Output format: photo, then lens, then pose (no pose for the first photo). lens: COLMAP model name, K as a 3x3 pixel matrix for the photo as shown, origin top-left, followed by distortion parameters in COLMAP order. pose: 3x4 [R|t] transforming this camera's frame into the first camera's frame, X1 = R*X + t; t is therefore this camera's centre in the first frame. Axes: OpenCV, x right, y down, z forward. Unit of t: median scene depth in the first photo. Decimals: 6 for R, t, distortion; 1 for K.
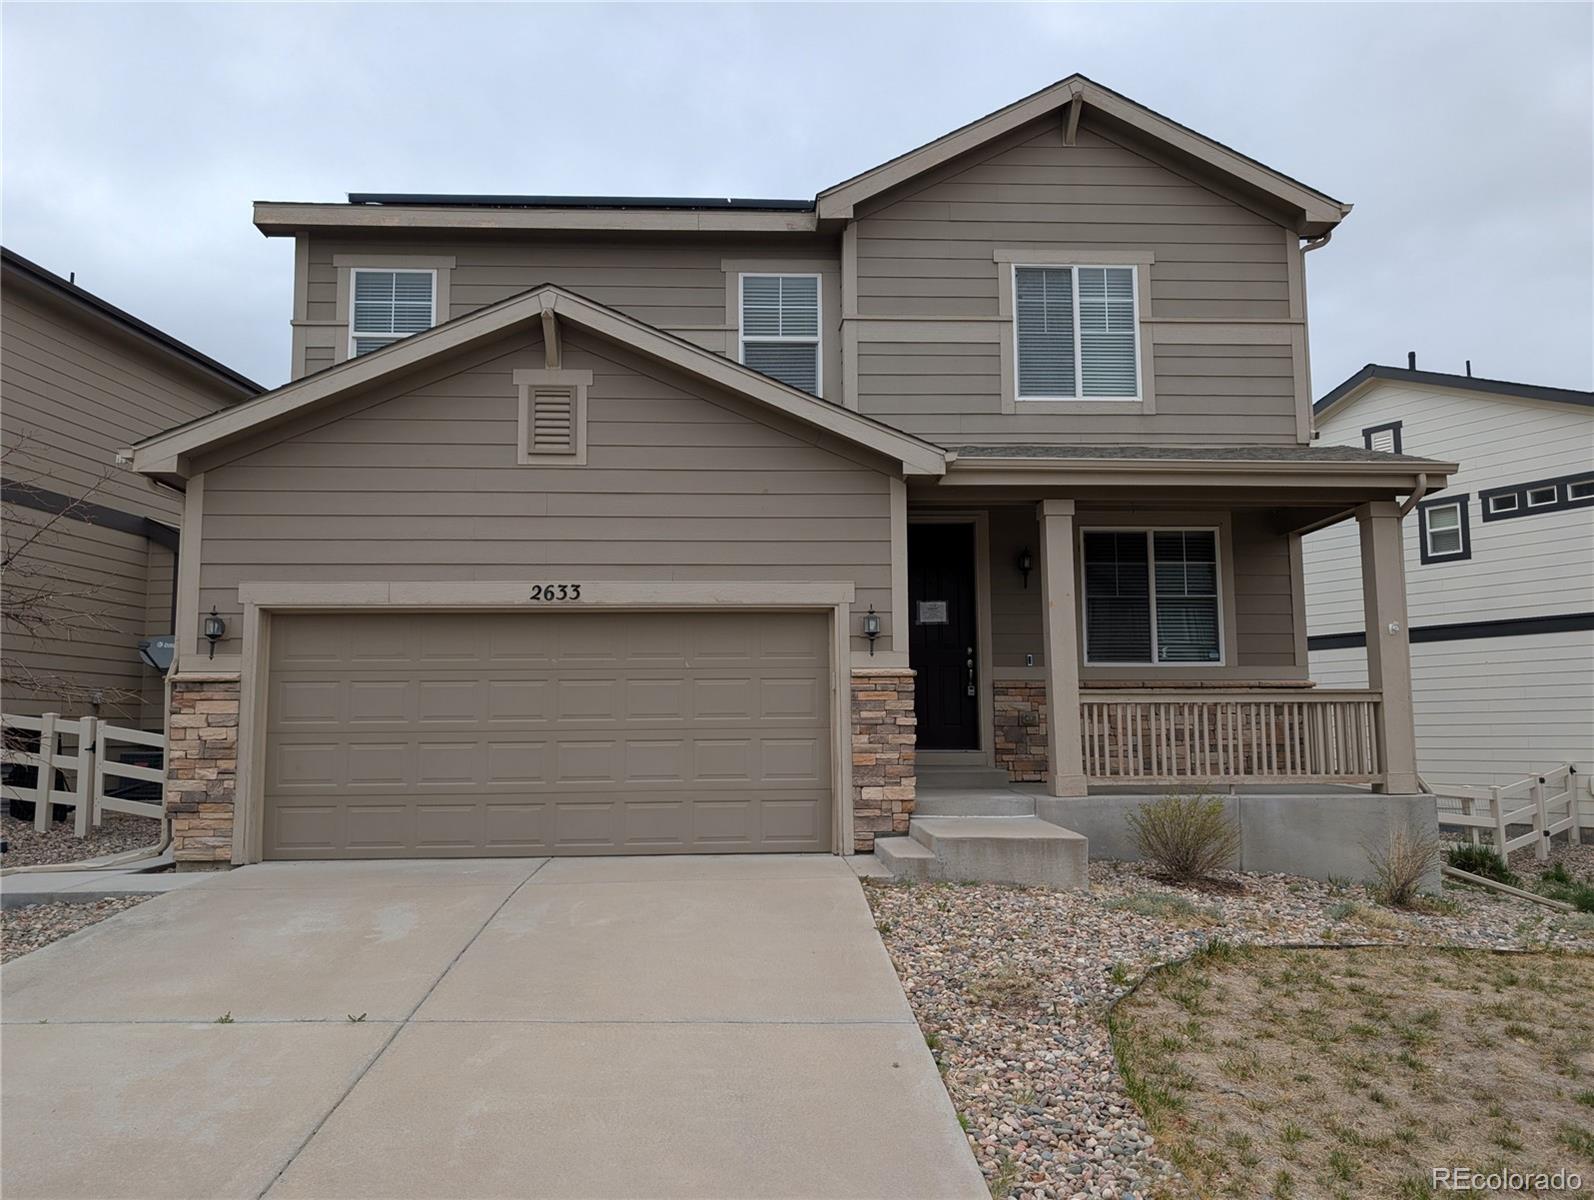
lens RADIAL K [[1135.4, 0, 802.0], [0, 1135.4, 598.5], [0, 0, 1]] dist [0.023772, -0.006560]
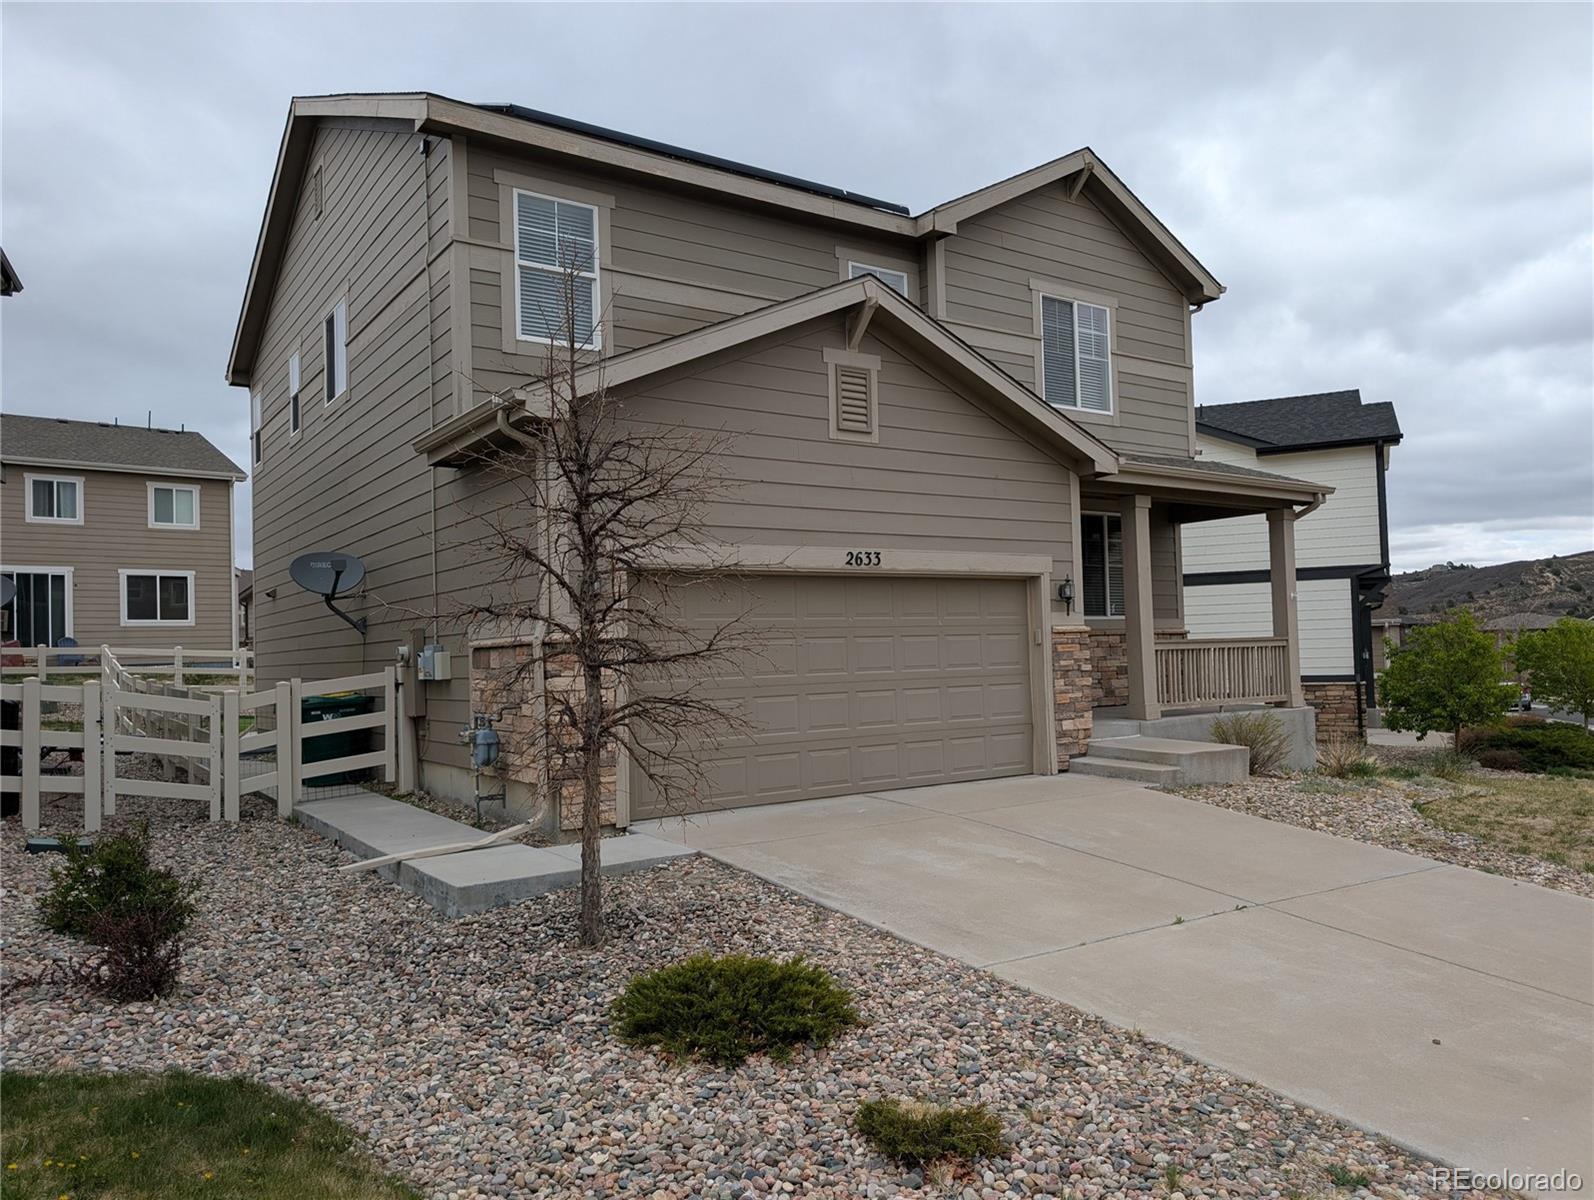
lens RADIAL K [[1135.4, 0, 796.7], [0, 1135.4, 598.2], [0, 0, 1]] dist [0.023772, -0.006560]
pose [[0.846463, 0.008254, 0.532384, -0.840570], [-0.042048, 0.997793, 0.051385, -0.020420], [-0.530785, -0.065881, 0.844942, 0.098248]]
